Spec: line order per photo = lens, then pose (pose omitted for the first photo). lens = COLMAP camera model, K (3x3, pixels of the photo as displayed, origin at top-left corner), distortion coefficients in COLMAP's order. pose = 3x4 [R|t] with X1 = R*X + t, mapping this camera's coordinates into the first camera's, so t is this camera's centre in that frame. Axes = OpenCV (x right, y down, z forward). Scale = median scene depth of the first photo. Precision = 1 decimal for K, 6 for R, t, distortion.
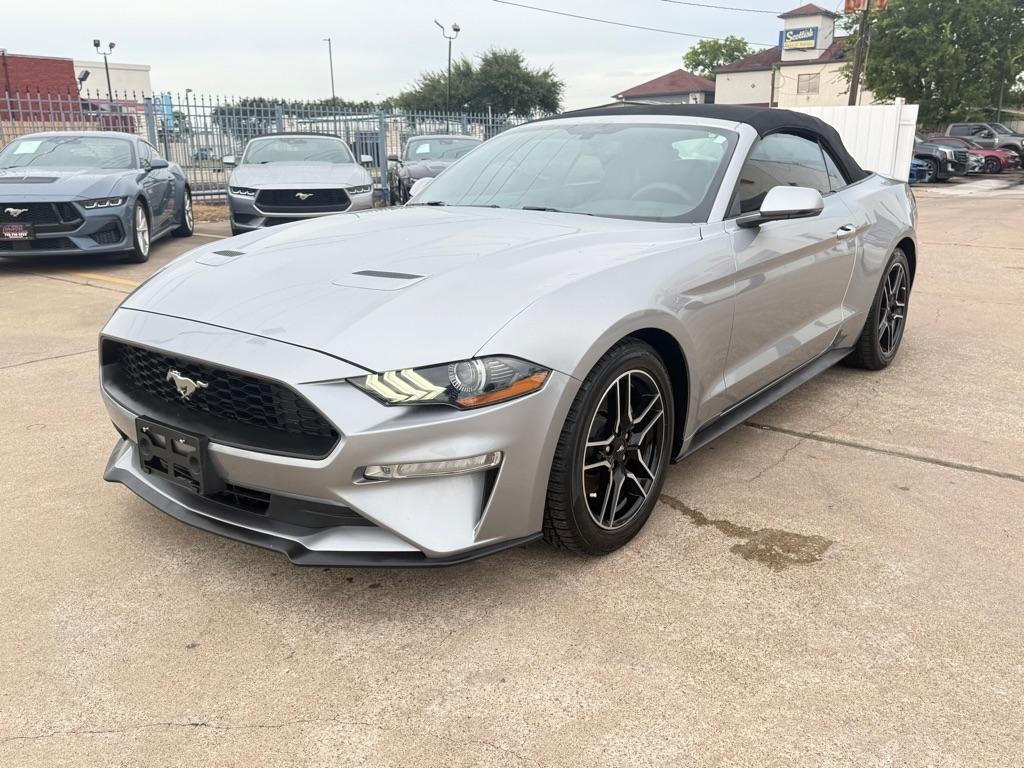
lens RADIAL K [[840.6, 0, 525.4], [0, 840.6, 389.9], [0, 0, 1]] dist [0.076856, -0.109628]
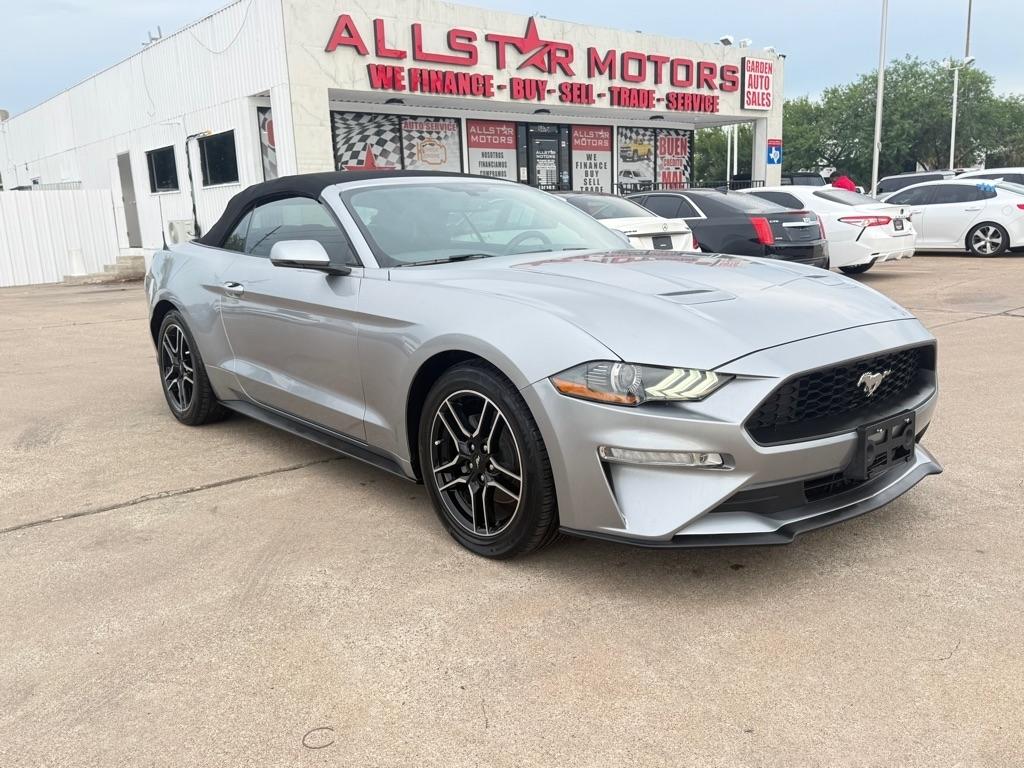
lens RADIAL K [[840.6, 0, 513.6], [0, 840.6, 387.1], [0, 0, 1]] dist [0.076856, -0.109628]
pose [[0.222810, -0.192060, 0.955756, -0.858167], [0.300749, 0.946122, 0.120012, -0.150480], [-0.927311, 0.260703, 0.268567, 0.616067]]
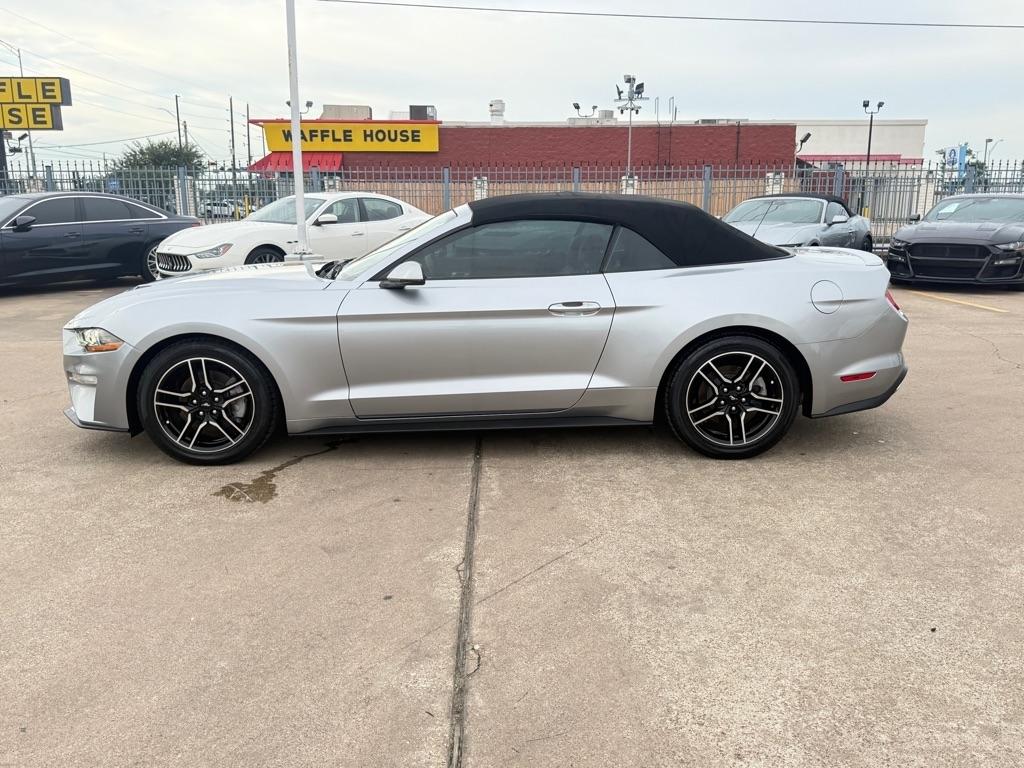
lens RADIAL K [[840.6, 0, 508.2], [0, 840.6, 387.4], [0, 0, 1]] dist [0.076856, -0.109628]
pose [[0.626666, 0.172258, -0.760011, 1.053416], [-0.215675, 0.975506, 0.043266, -0.099413], [0.748848, 0.136802, 0.648469, 0.209579]]
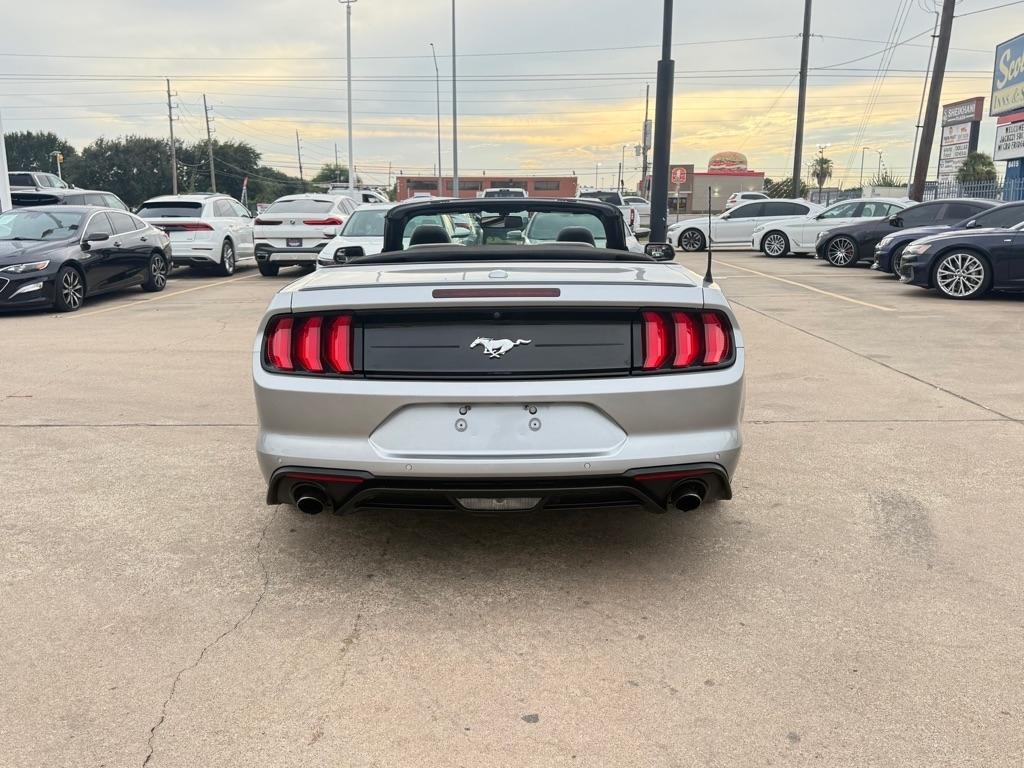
lens RADIAL K [[840.6, 0, 512.5], [0, 840.6, 386.8], [0, 0, 1]] dist [0.076856, -0.109628]
pose [[-0.798426, 0.130280, -0.587829, 0.776314], [-0.156723, 0.897685, 0.411824, -0.522089], [0.581338, 0.420937, -0.696317, 1.777470]]
